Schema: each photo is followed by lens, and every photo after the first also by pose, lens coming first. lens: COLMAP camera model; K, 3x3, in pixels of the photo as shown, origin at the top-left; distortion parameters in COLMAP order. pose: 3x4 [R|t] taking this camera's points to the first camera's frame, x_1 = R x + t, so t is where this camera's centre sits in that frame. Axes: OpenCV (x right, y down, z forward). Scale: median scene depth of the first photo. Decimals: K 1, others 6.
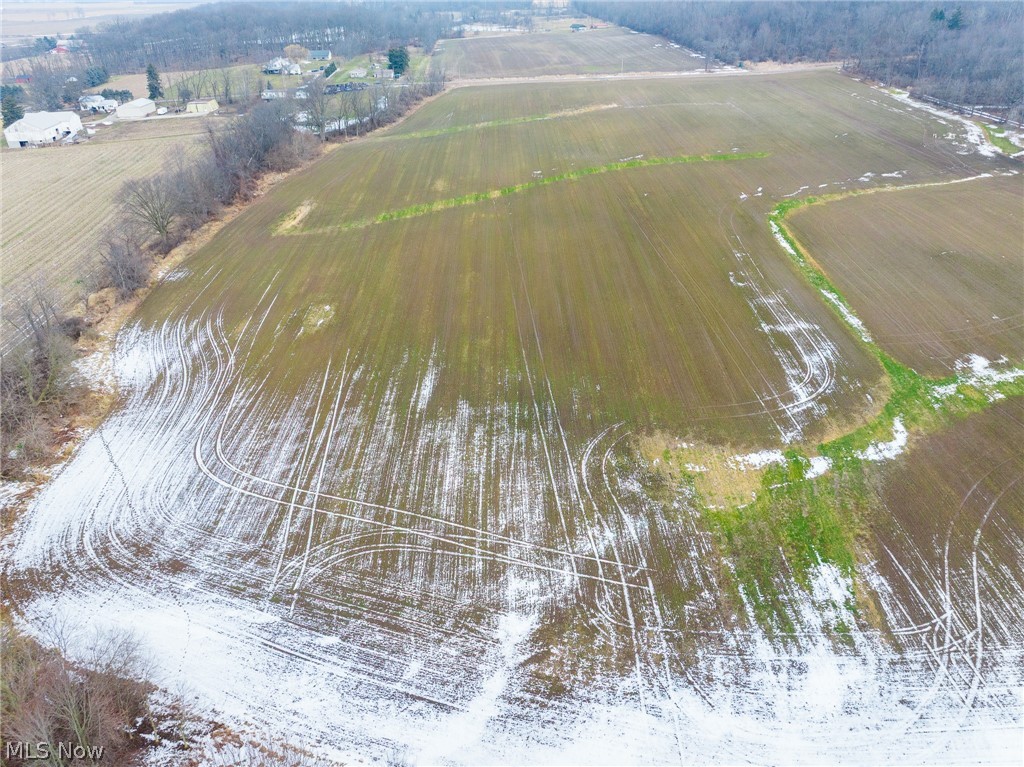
lens RADIAL K [[719.1, 0, 517.8], [0, 719.1, 381.0], [0, 0, 1]] dist [-0.033918, -0.002535]
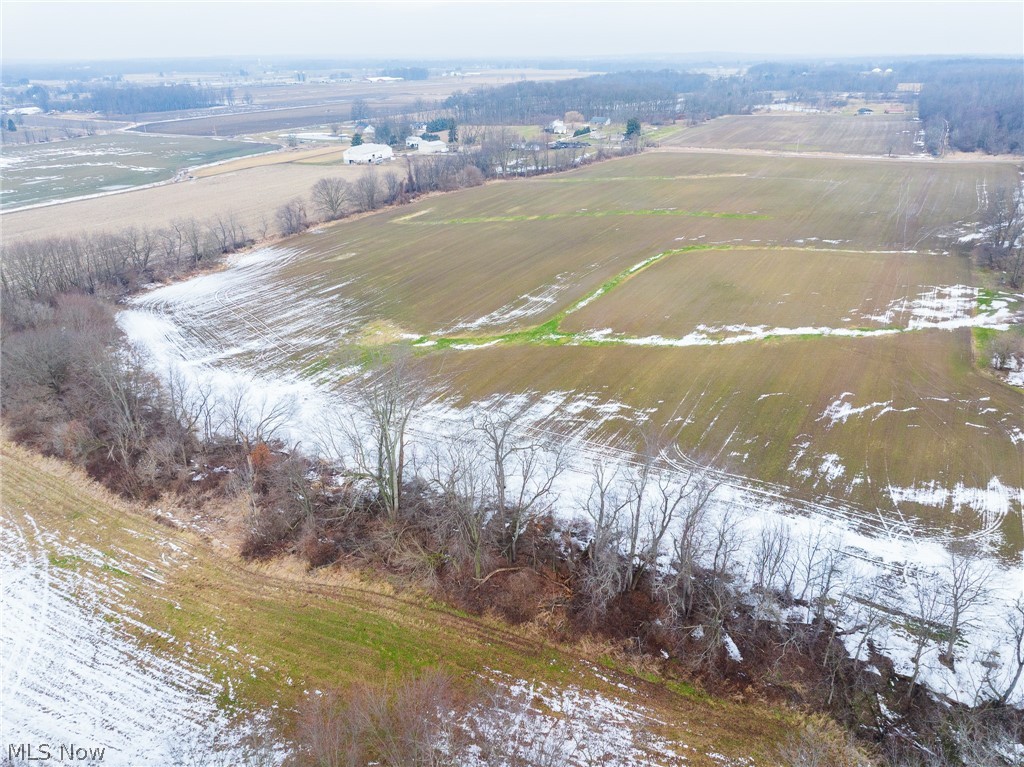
lens RADIAL K [[719.1, 0, 517.8], [0, 719.1, 381.0], [0, 0, 1]] dist [-0.033918, -0.002535]
pose [[0.844275, 0.227684, -0.485139, 1.062078], [-0.267068, 0.963596, -0.012540, 0.119267], [0.464623, 0.140152, 0.874347, -0.331990]]
